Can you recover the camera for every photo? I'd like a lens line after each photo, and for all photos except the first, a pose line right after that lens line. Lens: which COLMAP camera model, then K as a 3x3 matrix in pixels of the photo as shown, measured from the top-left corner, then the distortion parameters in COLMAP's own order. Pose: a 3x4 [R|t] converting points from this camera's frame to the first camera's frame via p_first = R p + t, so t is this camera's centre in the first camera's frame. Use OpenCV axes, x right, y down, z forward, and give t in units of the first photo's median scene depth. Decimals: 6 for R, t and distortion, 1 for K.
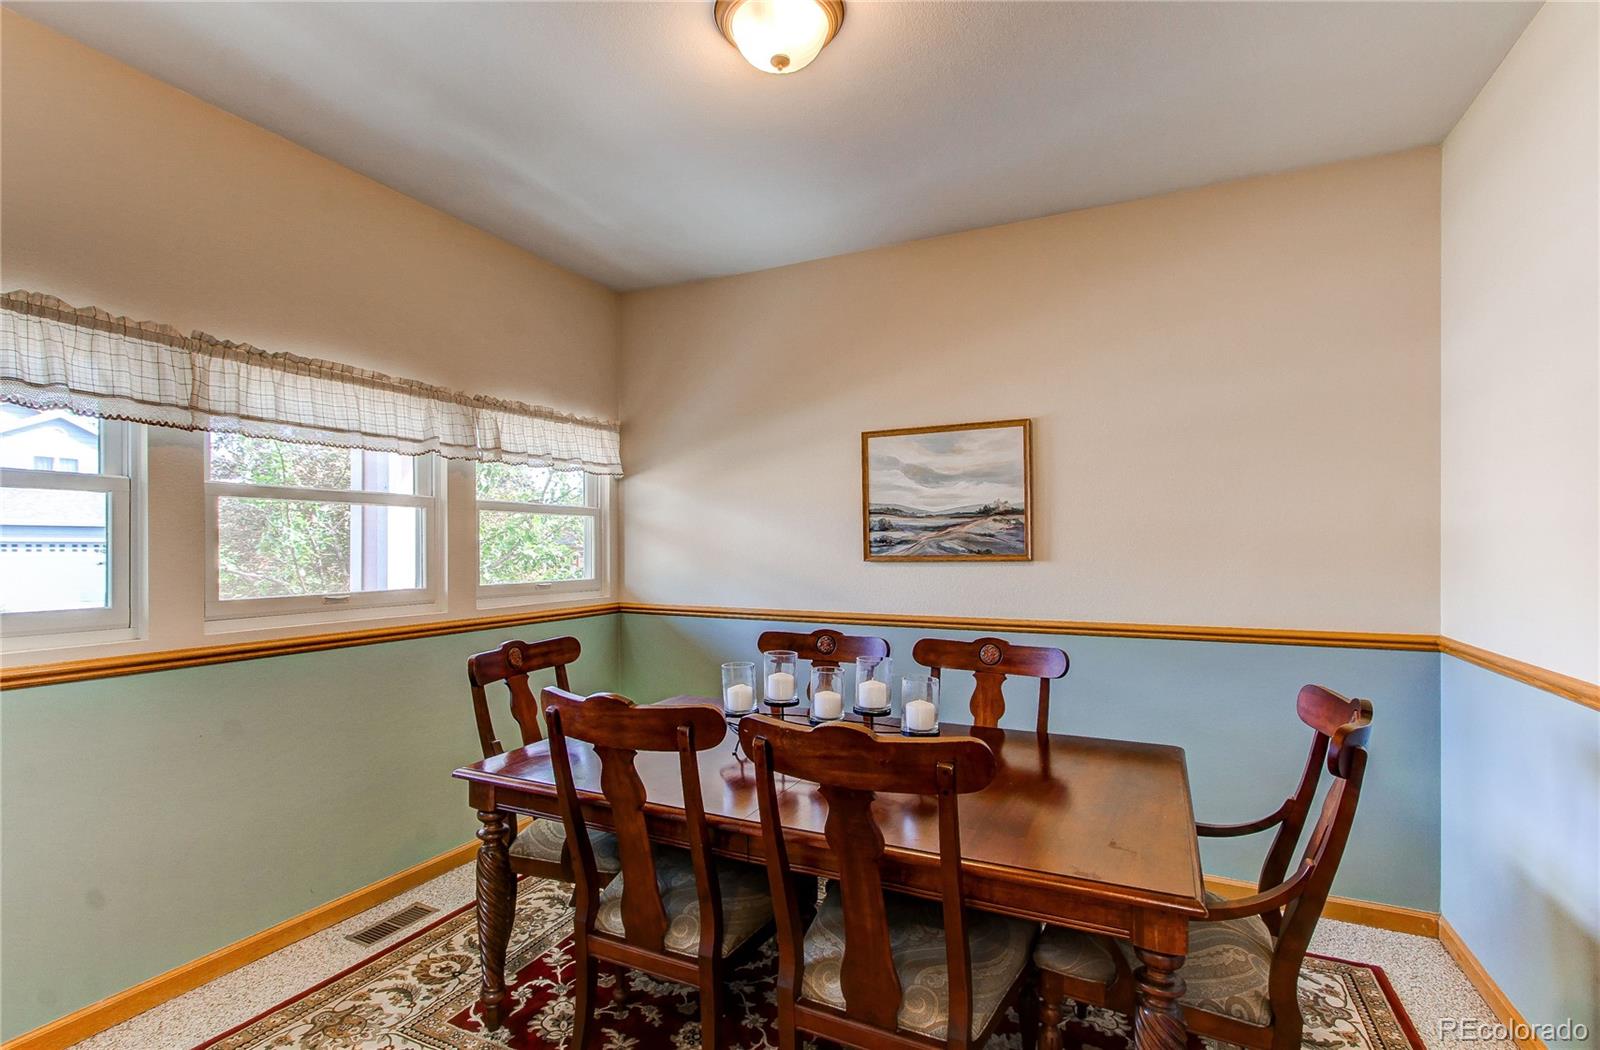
lens RADIAL K [[740.6, 0, 796.3], [0, 740.6, 541.2], [0, 0, 1]] dist [-0.001823, 0.001076]
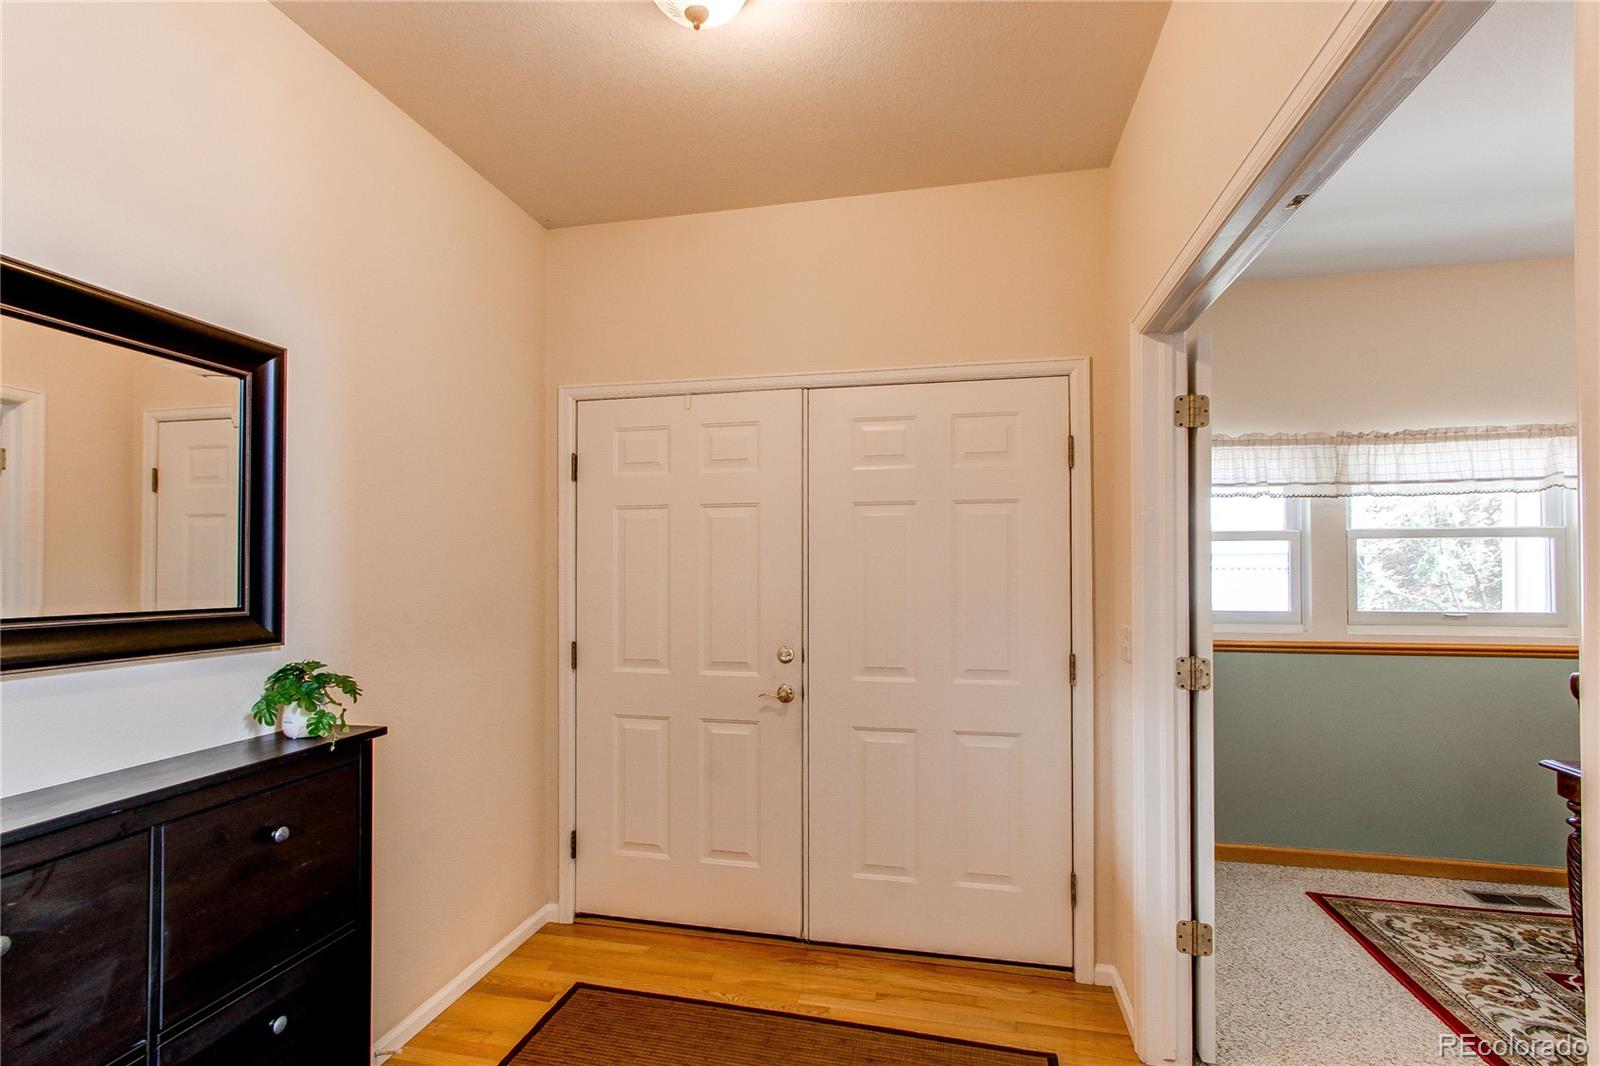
lens RADIAL K [[777.2, 0, 771.5], [0, 777.2, 569.1], [0, 0, 1]] dist [0.004388, 0.002738]
pose [[0.217160, -0.002300, -0.976133, 0.462926], [0.011087, 0.999939, 0.000111, -0.015680], [0.976073, -0.010847, 0.217172, -0.452189]]
